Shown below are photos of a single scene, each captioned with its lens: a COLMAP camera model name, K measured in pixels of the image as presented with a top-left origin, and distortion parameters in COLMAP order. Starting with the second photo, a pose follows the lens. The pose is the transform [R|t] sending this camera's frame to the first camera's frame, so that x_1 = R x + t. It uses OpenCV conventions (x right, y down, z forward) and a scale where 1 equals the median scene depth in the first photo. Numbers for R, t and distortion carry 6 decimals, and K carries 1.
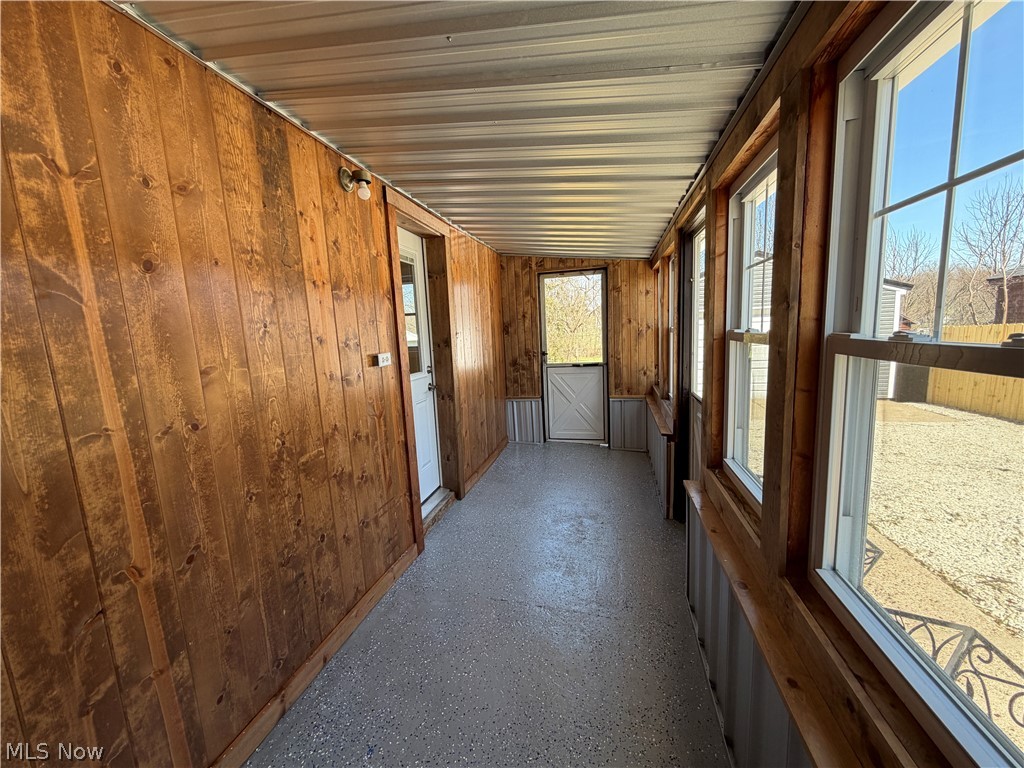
lens RADIAL K [[408.1, 0, 510.1], [0, 408.1, 386.5], [0, 0, 1]] dist [0.000661, 0.000084]
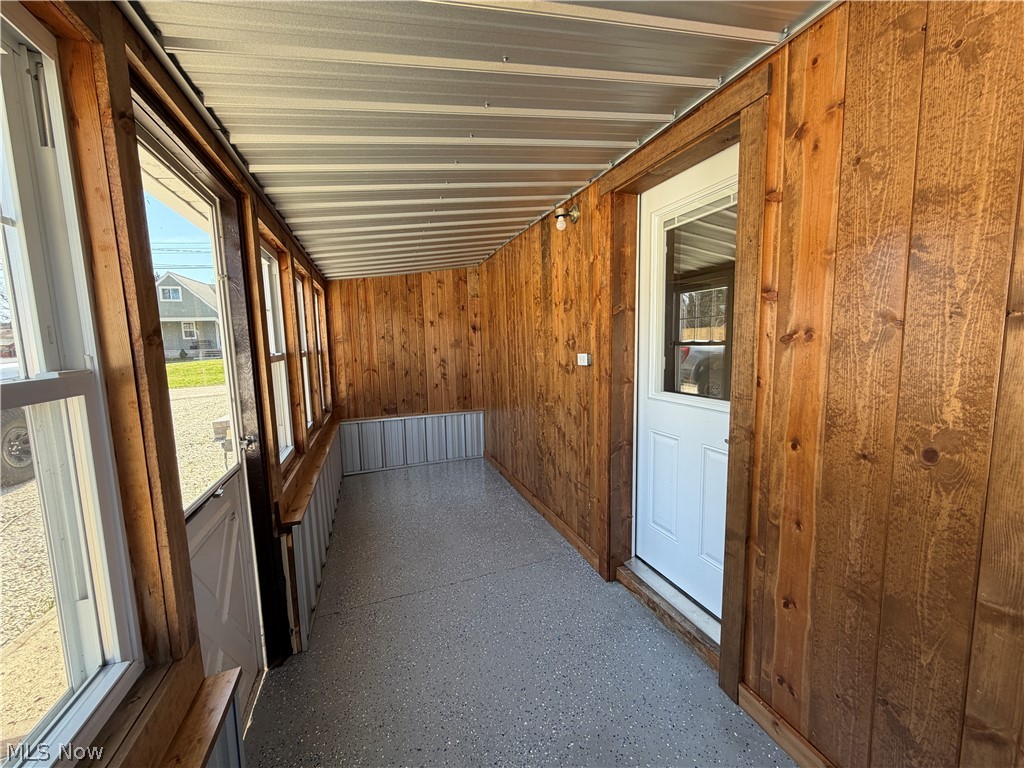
lens RADIAL K [[408.1, 0, 510.1], [0, 408.1, 386.5], [0, 0, 1]] dist [0.000661, 0.000084]
pose [[-0.843339, 0.121708, -0.523418, 0.468784], [-0.013292, 0.968992, 0.246733, -0.279784], [0.537218, 0.215037, -0.815571, 1.923606]]
